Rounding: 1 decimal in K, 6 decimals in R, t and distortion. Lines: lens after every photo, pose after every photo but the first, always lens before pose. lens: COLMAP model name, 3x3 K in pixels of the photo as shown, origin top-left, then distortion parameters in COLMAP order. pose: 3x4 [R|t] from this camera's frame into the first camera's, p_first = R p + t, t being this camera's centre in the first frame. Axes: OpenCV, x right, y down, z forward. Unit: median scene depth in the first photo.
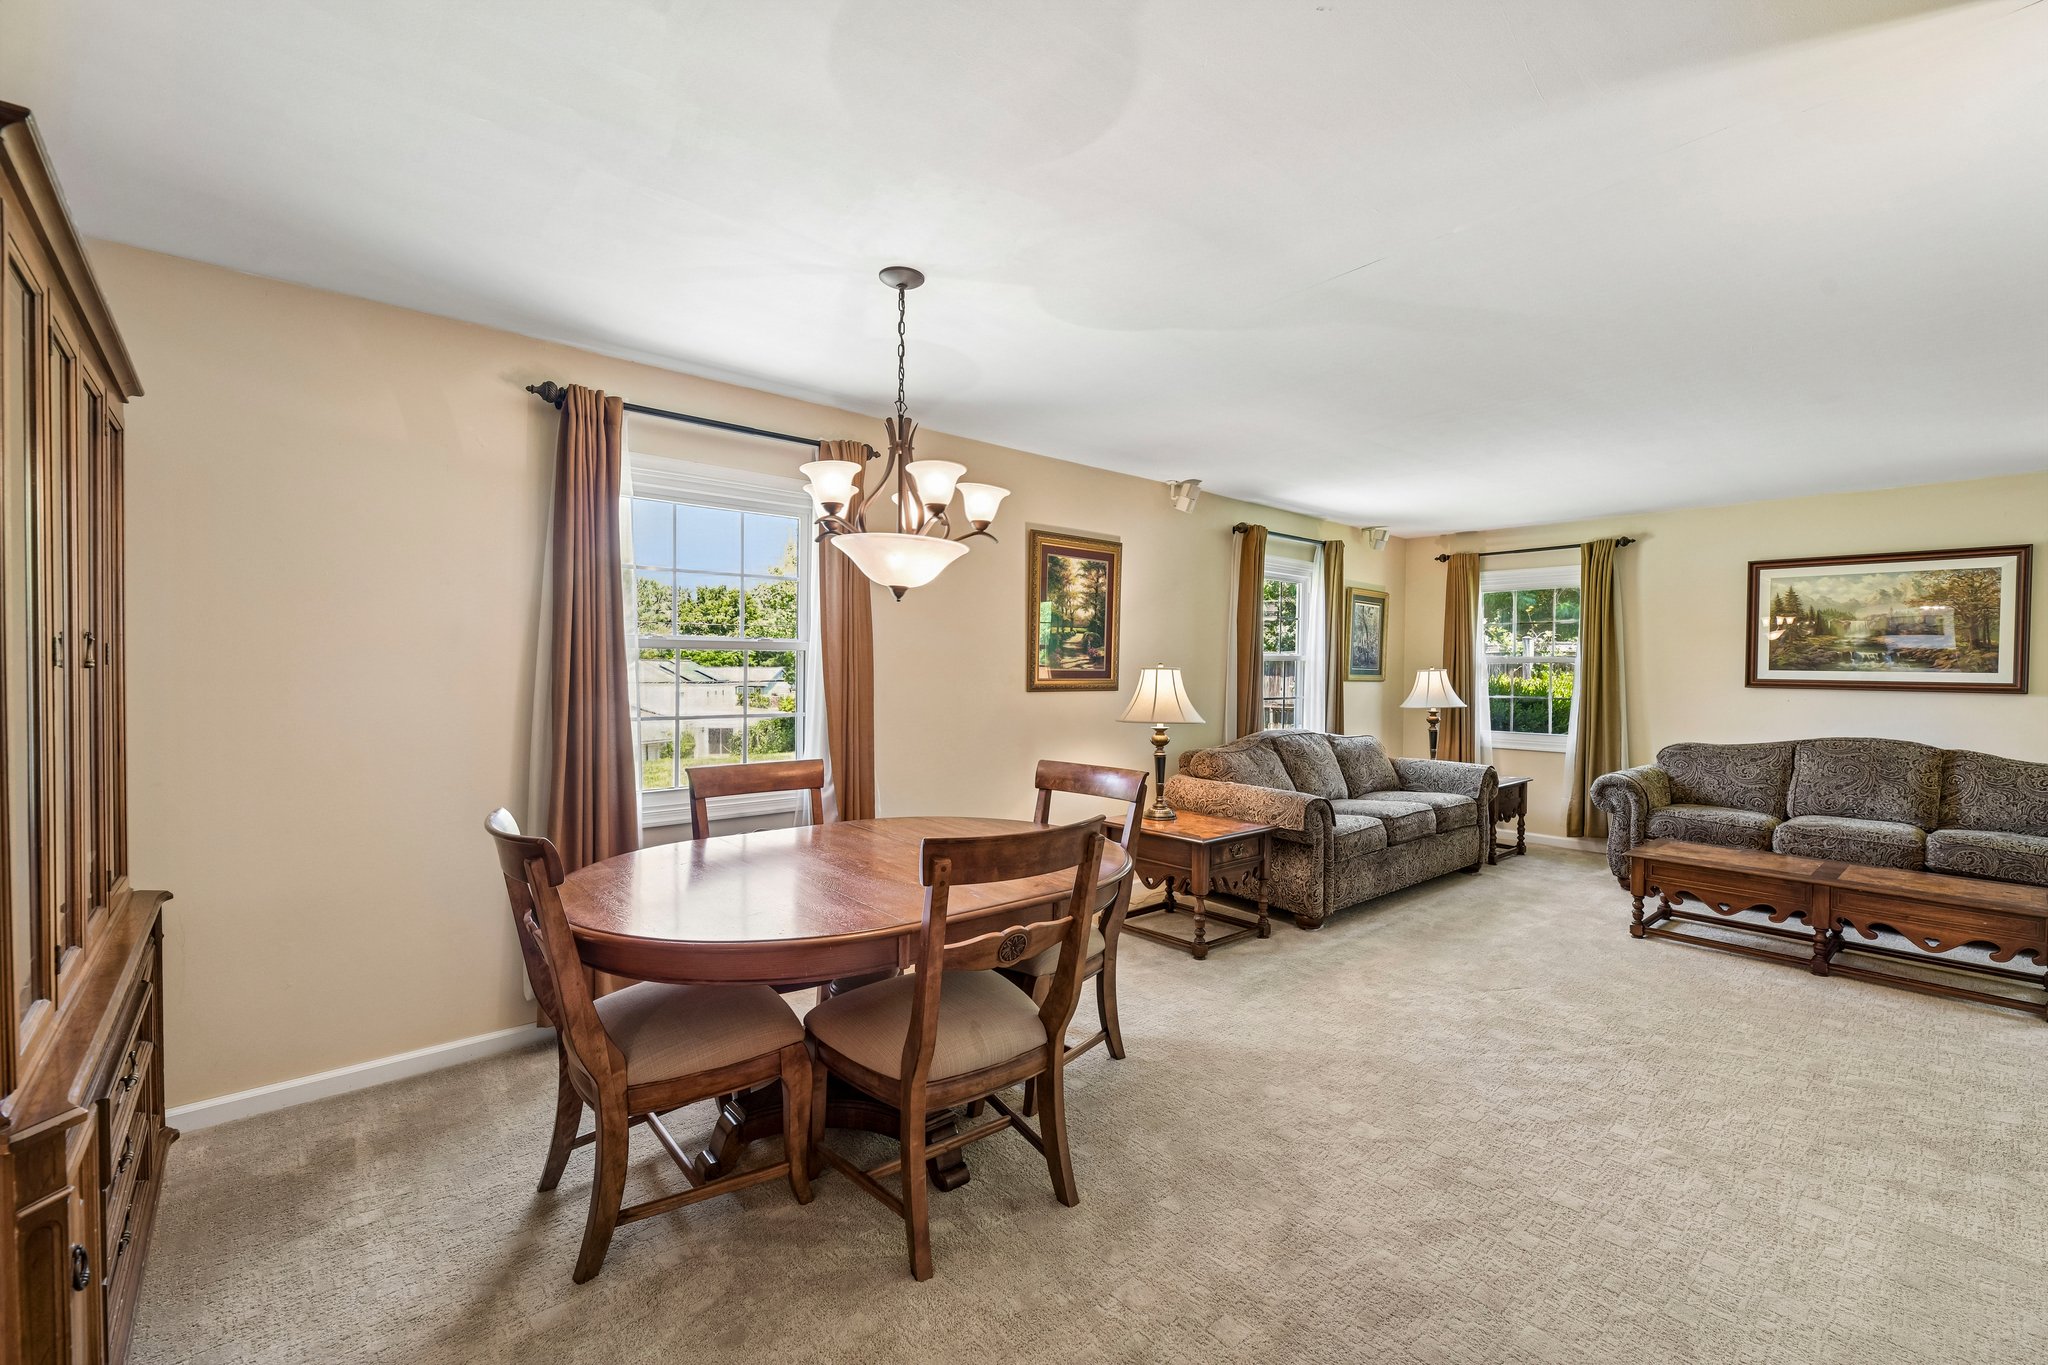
lens RADIAL K [[848.1, 0, 1008.7], [0, 848.1, 678.6], [0, 0, 1]] dist [-0.009872, -0.002129]
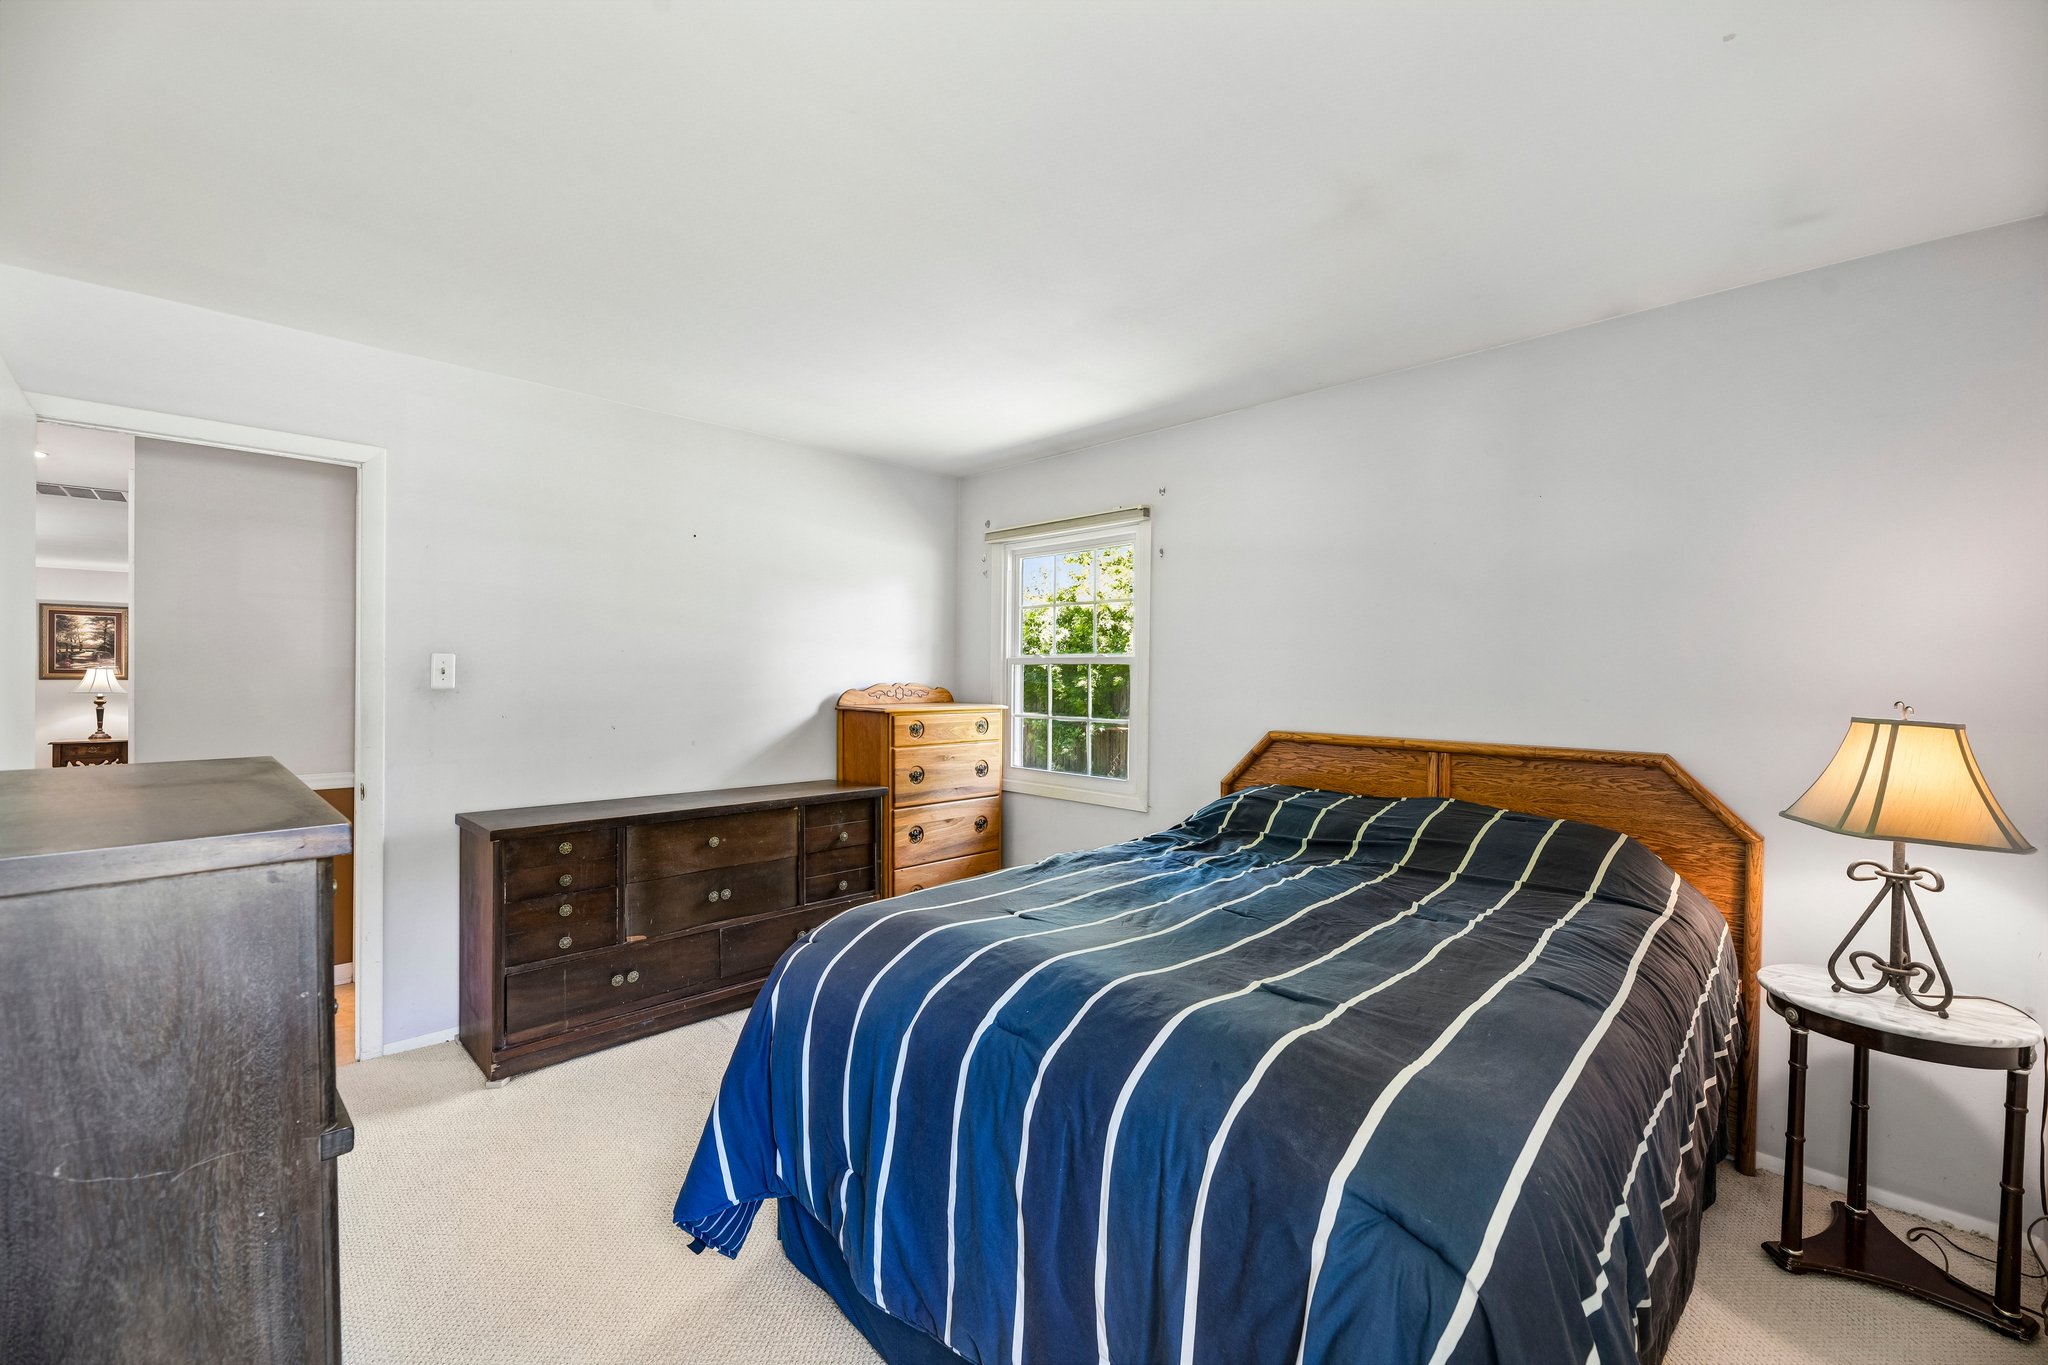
lens RADIAL K [[817.1, 0, 1021.3], [0, 817.1, 677.0], [0, 0, 1]] dist [-0.011249, -0.001618]
pose [[0.995961, 0.003852, 0.089709, 2.061942], [-0.002553, 0.999890, -0.014593, 0.029412], [-0.089755, 0.014305, 0.995861, -1.090086]]
